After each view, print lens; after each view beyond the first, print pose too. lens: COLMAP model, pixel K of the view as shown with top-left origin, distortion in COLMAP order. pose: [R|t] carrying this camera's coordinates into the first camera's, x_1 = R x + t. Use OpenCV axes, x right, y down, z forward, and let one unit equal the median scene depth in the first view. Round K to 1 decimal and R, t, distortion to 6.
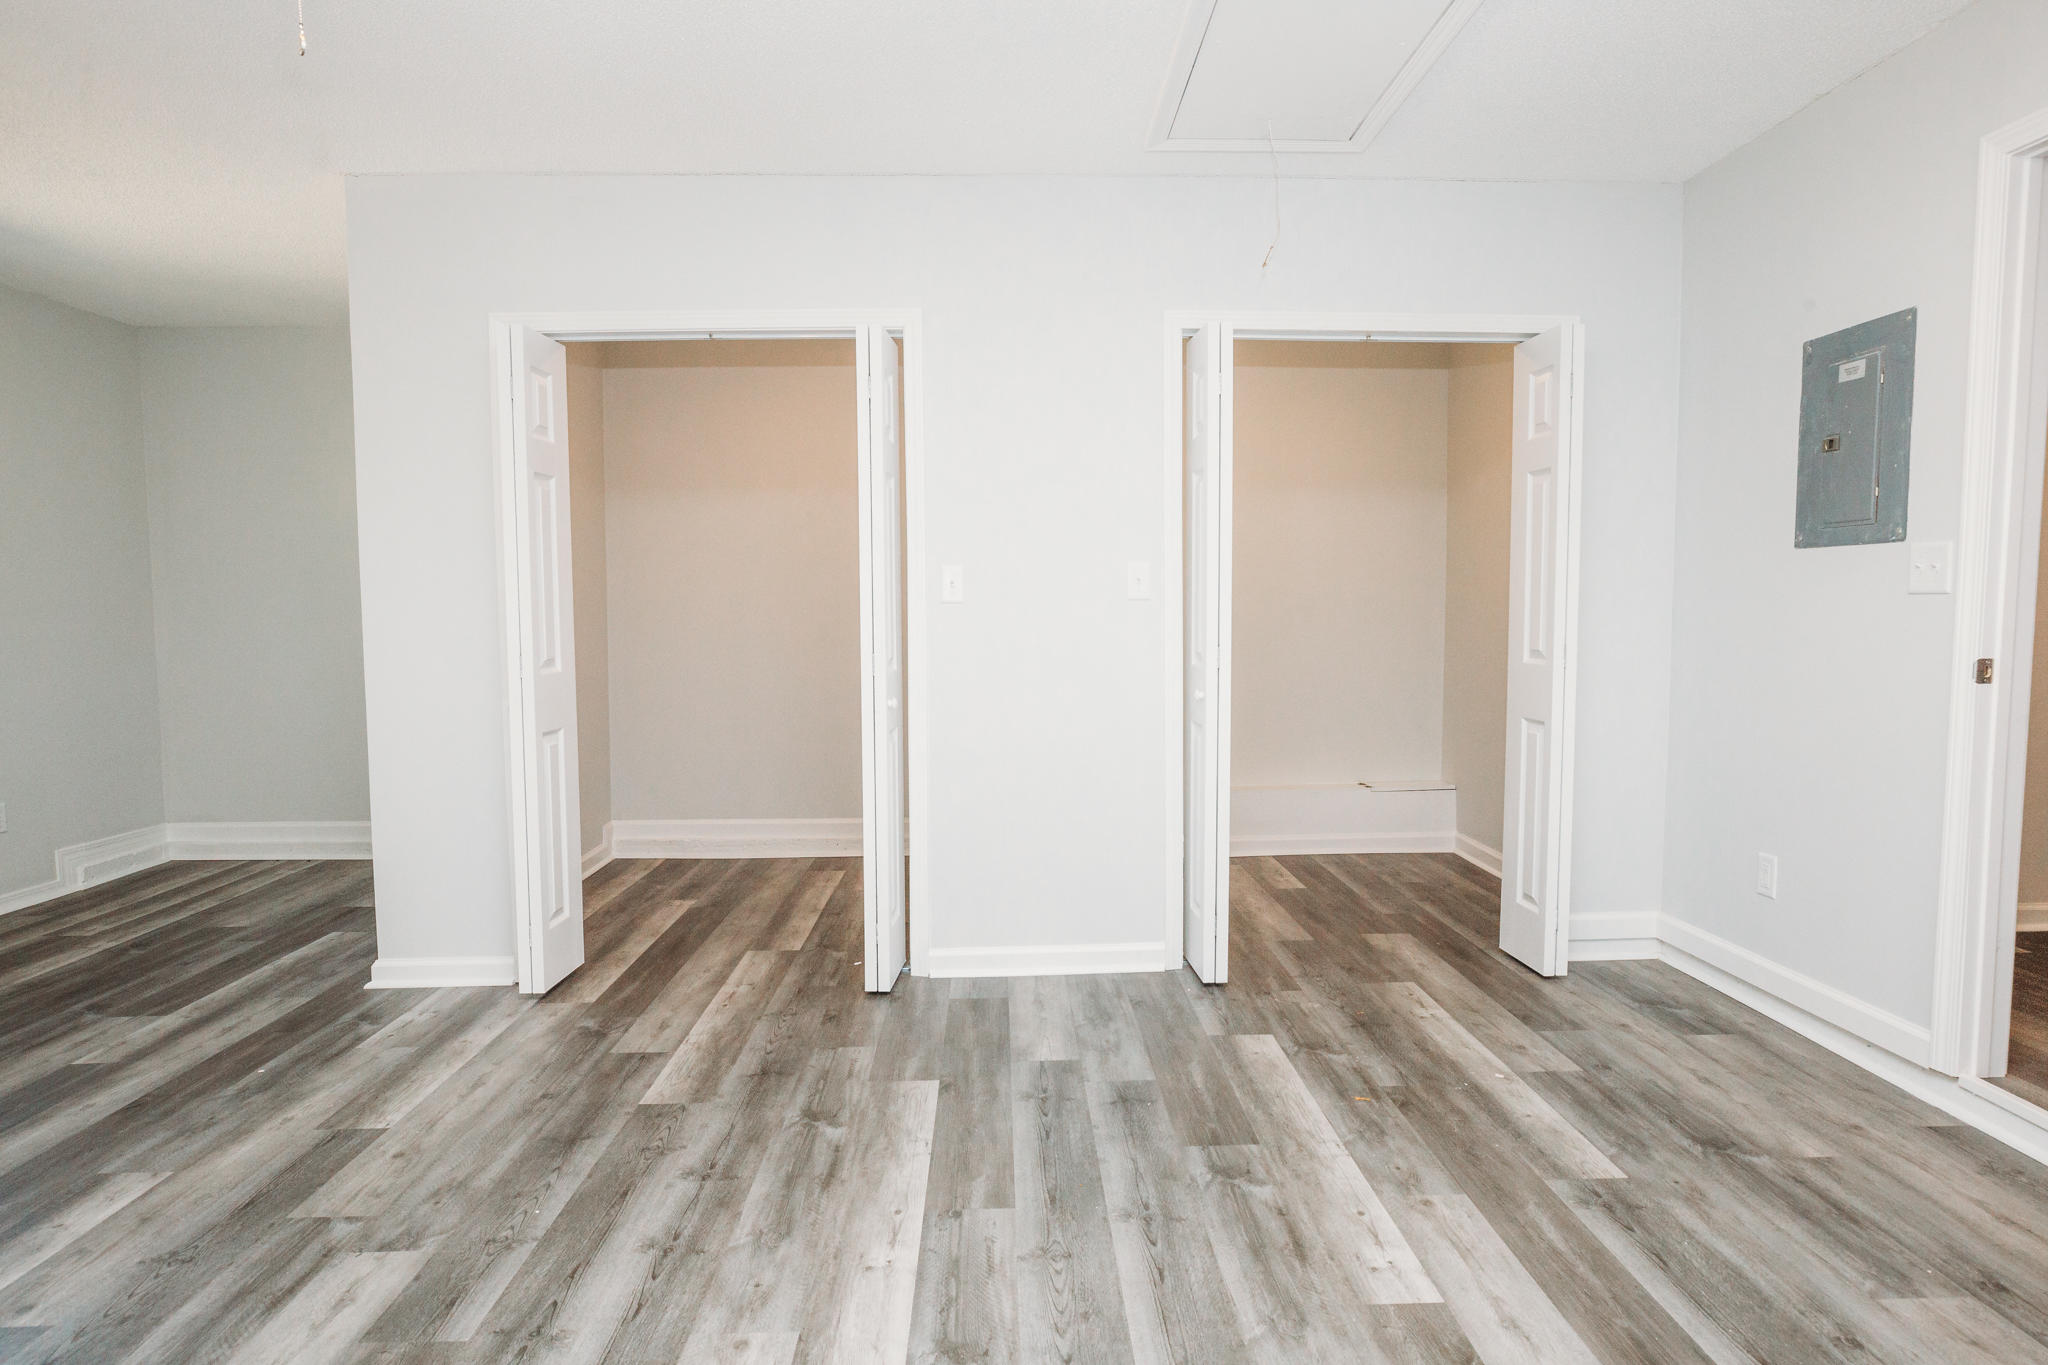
lens RADIAL K [[1132.9, 0, 1028.2], [0, 1132.9, 688.8], [0, 0, 1]] dist [-0.032396, 0.016415]
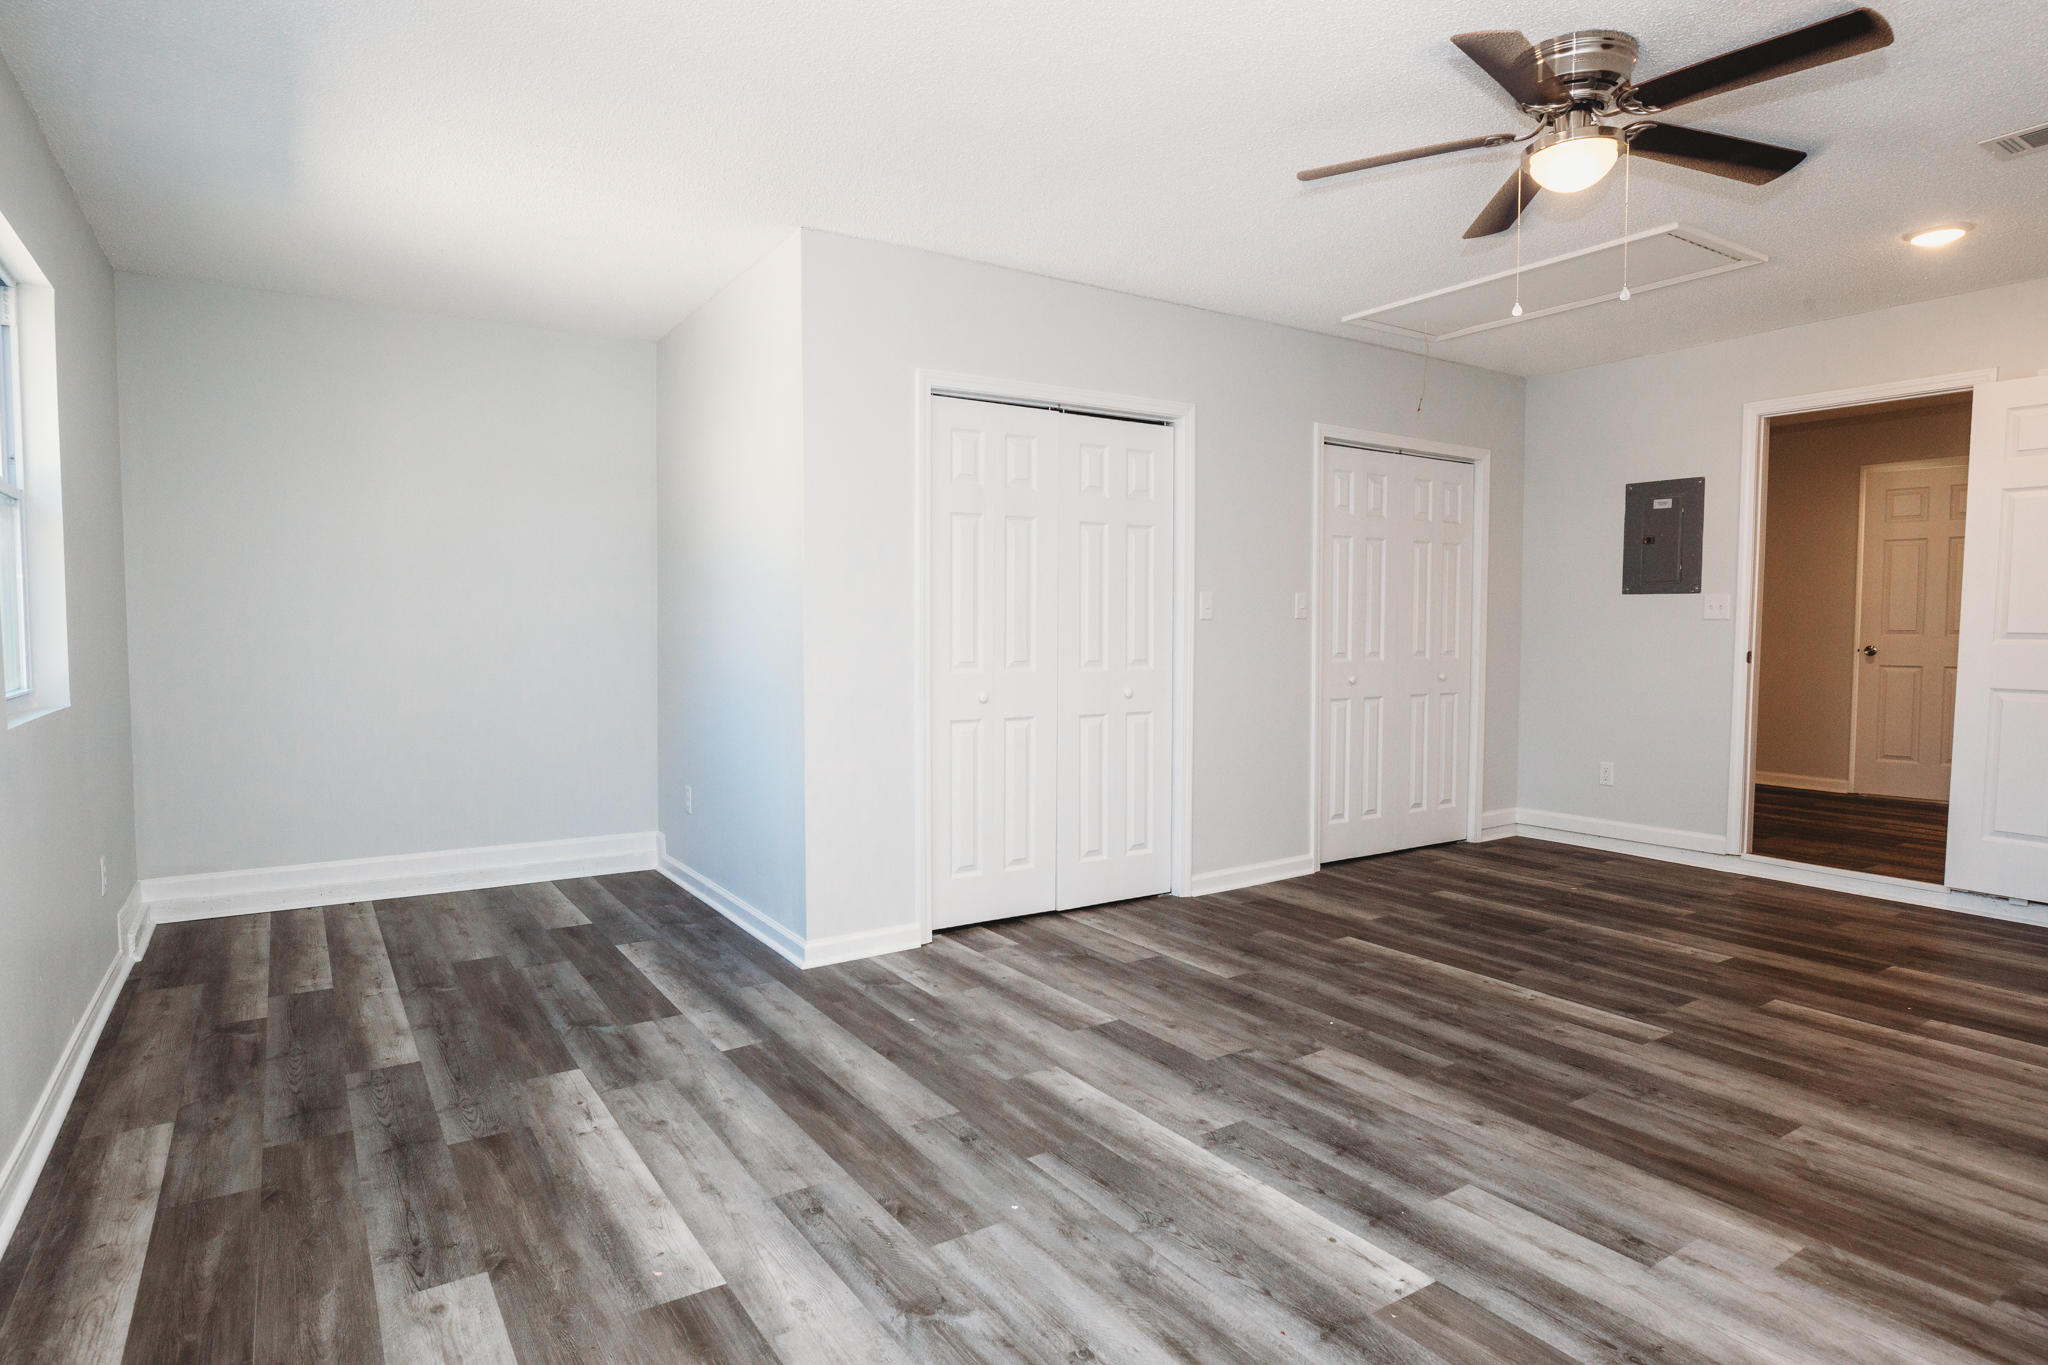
lens RADIAL K [[1132.9, 0, 1028.2], [0, 1132.9, 688.8], [0, 0, 1]] dist [-0.032396, 0.016415]
pose [[0.850359, -0.024379, 0.525637, -1.198937], [0.031493, 0.999493, -0.004592, 0.009047], [-0.525259, 0.020459, 0.850696, -0.064285]]
